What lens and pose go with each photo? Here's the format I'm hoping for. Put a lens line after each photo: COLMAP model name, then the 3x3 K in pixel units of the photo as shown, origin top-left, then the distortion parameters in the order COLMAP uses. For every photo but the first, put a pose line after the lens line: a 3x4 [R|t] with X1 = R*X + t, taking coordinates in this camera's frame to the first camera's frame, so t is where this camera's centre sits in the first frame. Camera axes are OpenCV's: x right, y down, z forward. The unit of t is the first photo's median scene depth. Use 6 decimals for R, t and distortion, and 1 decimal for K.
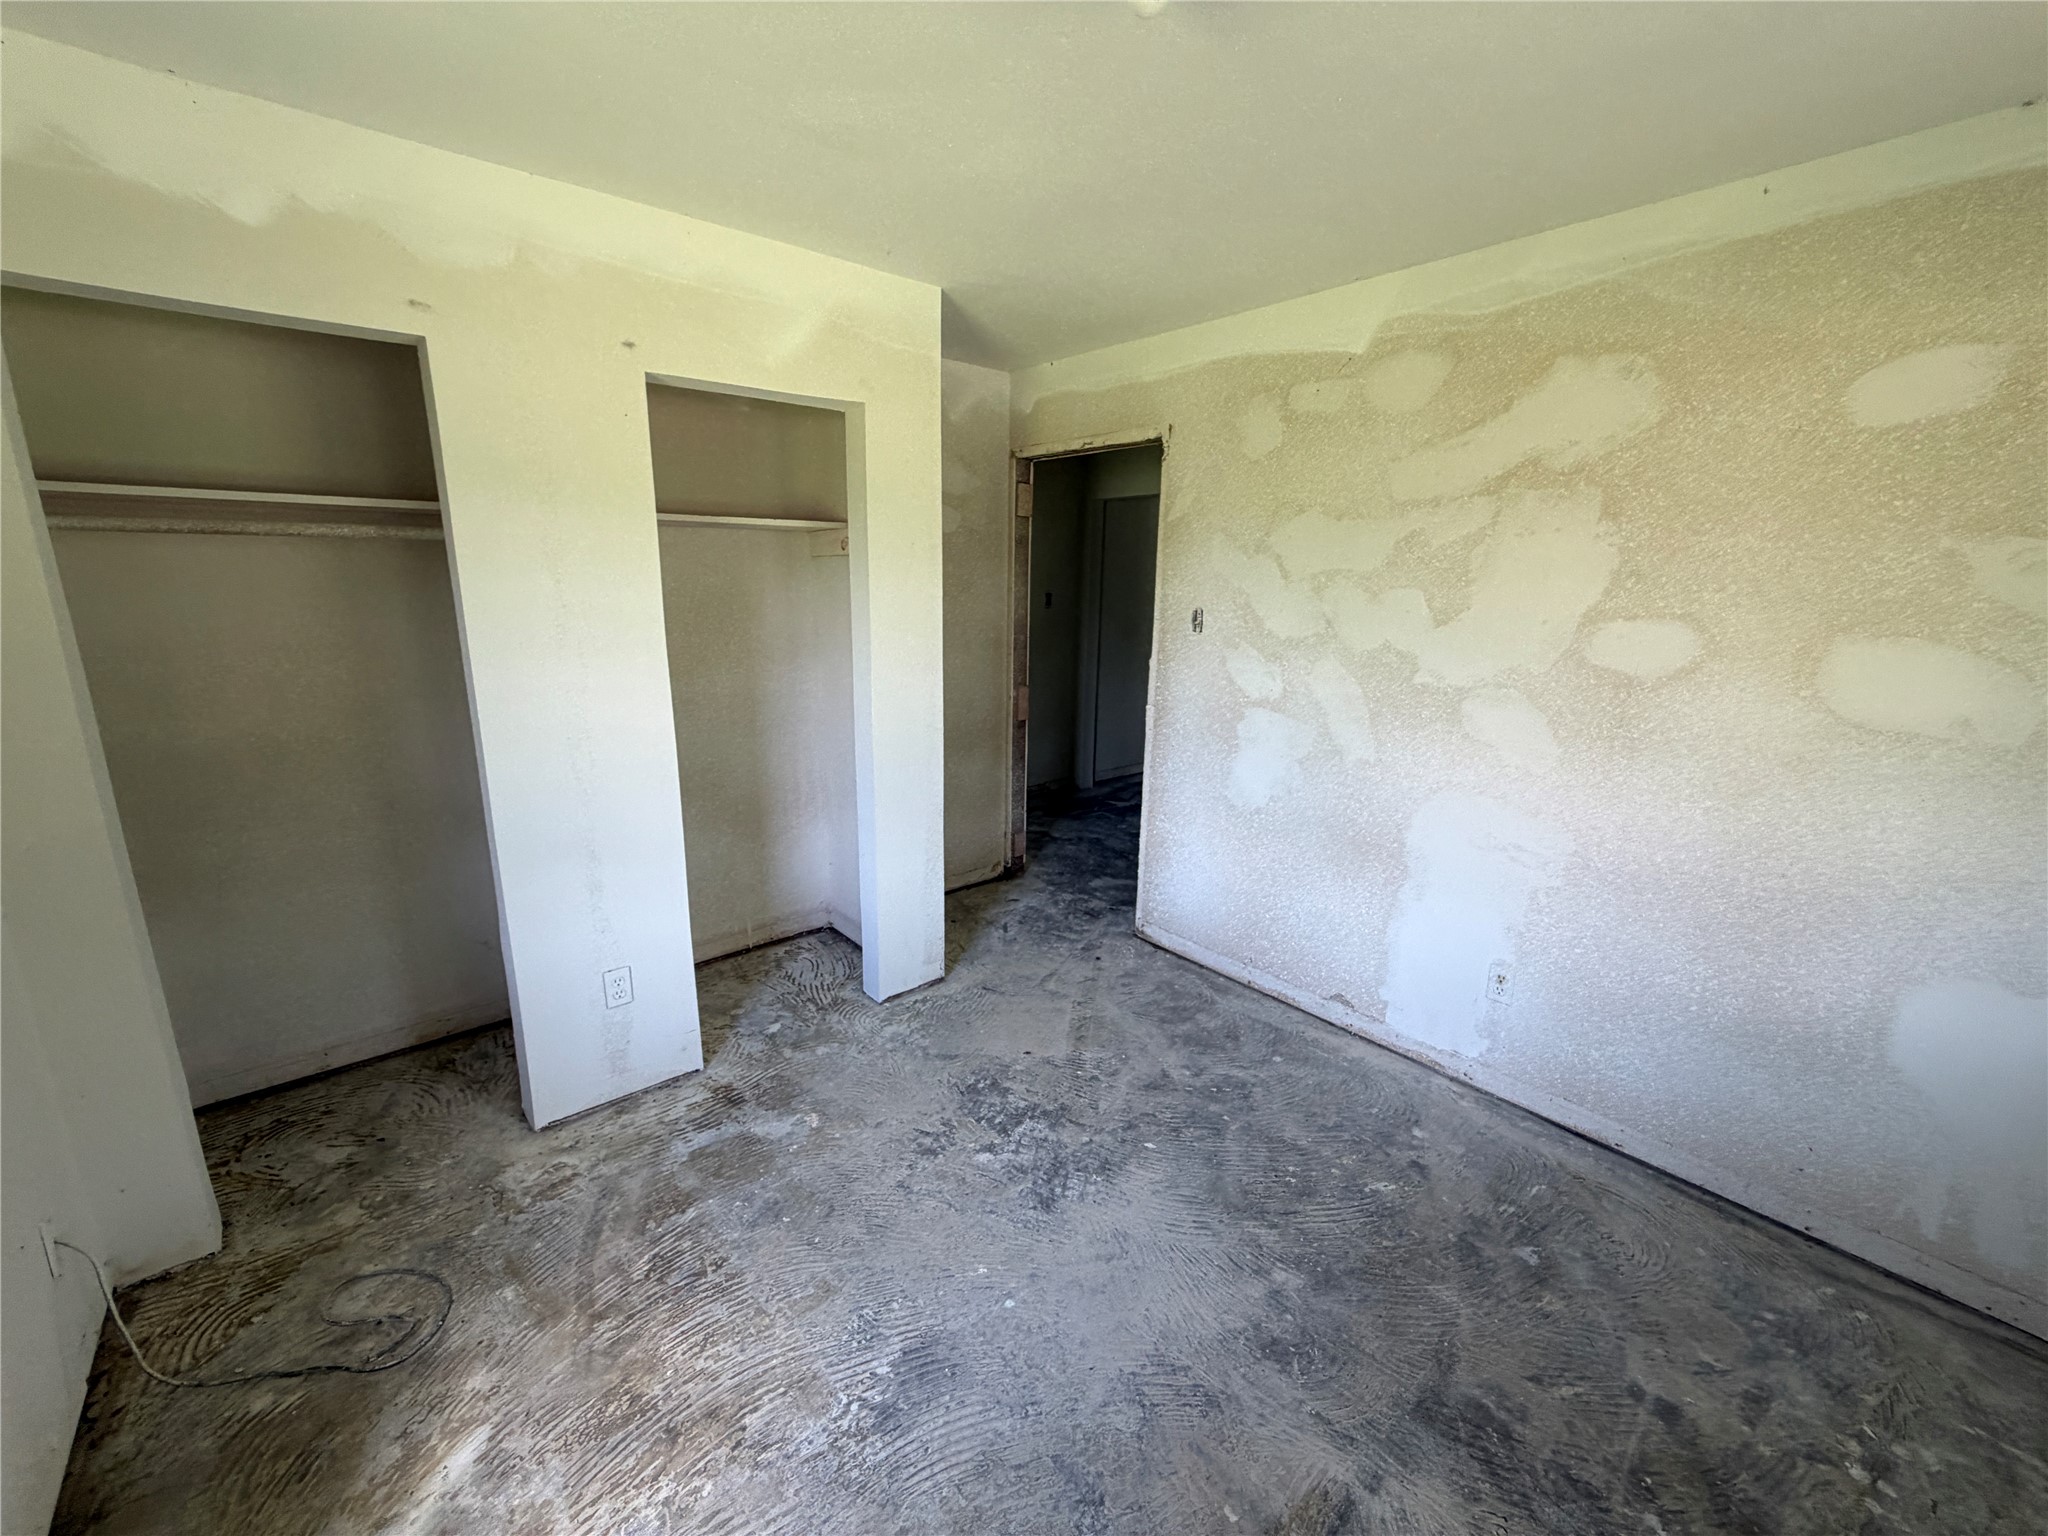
lens RADIAL K [[815.1, 0, 1018.7], [0, 815.1, 772.4], [0, 0, 1]] dist [-0.002698, -0.000432]
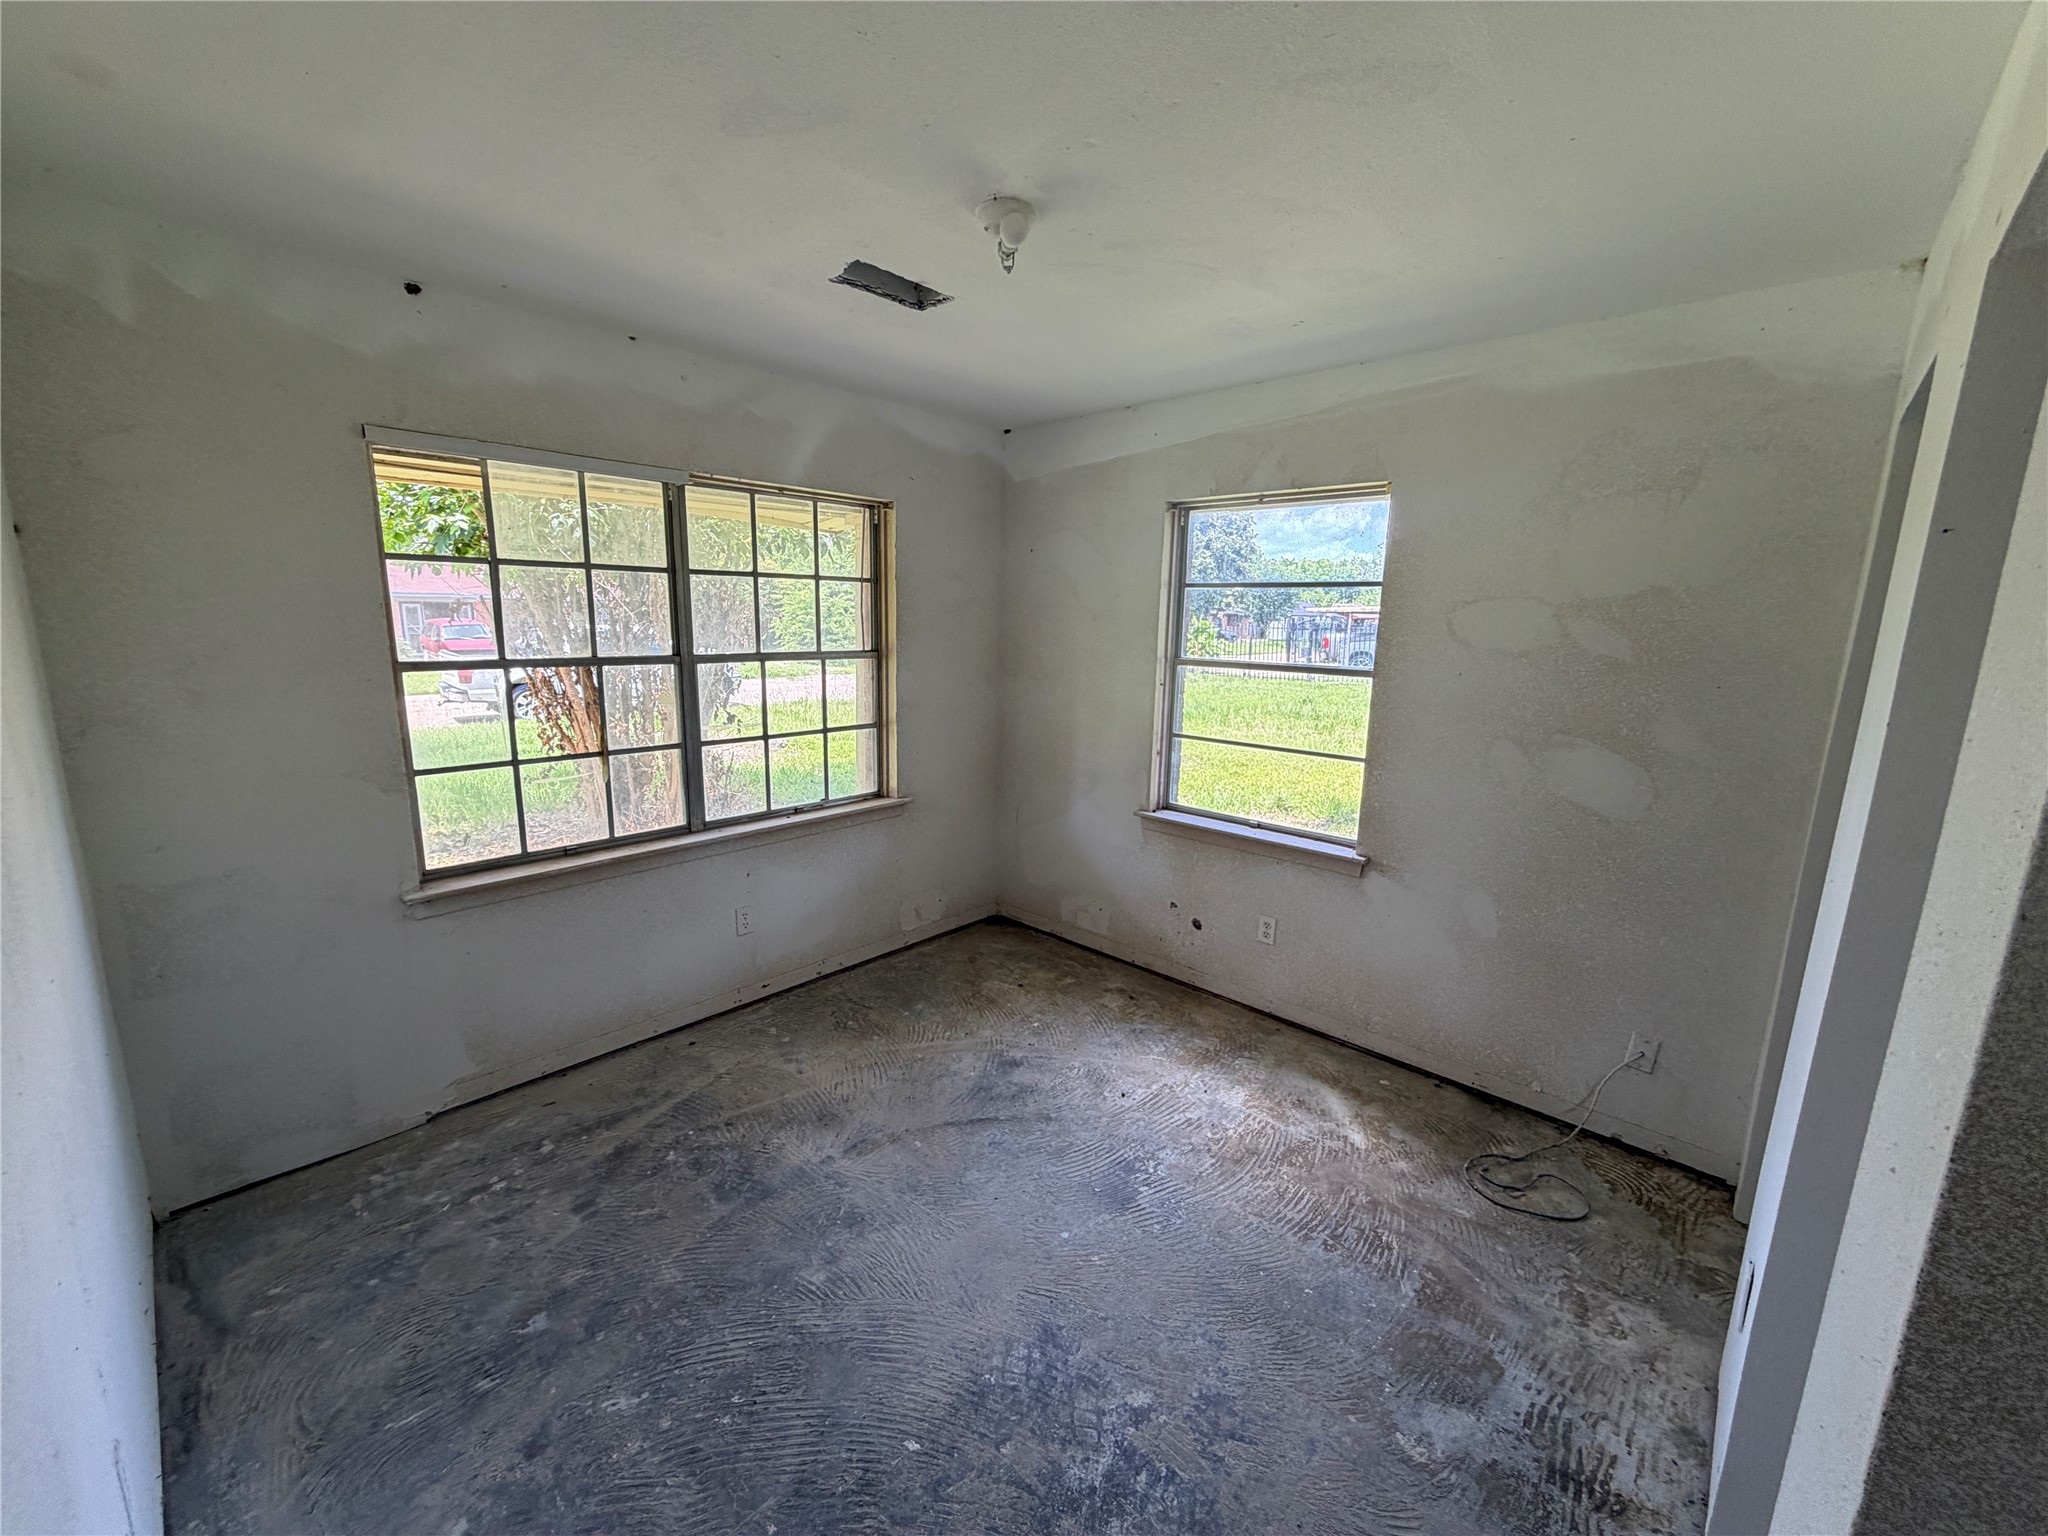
lens RADIAL K [[815.1, 0, 1018.7], [0, 815.1, 772.4], [0, 0, 1]] dist [-0.002698, -0.000432]
pose [[-0.992855, -0.008977, -0.118993, 0.175639], [-0.057776, 0.908660, 0.413521, -0.386598], [0.104412, 0.417441, -0.902685, 1.538794]]
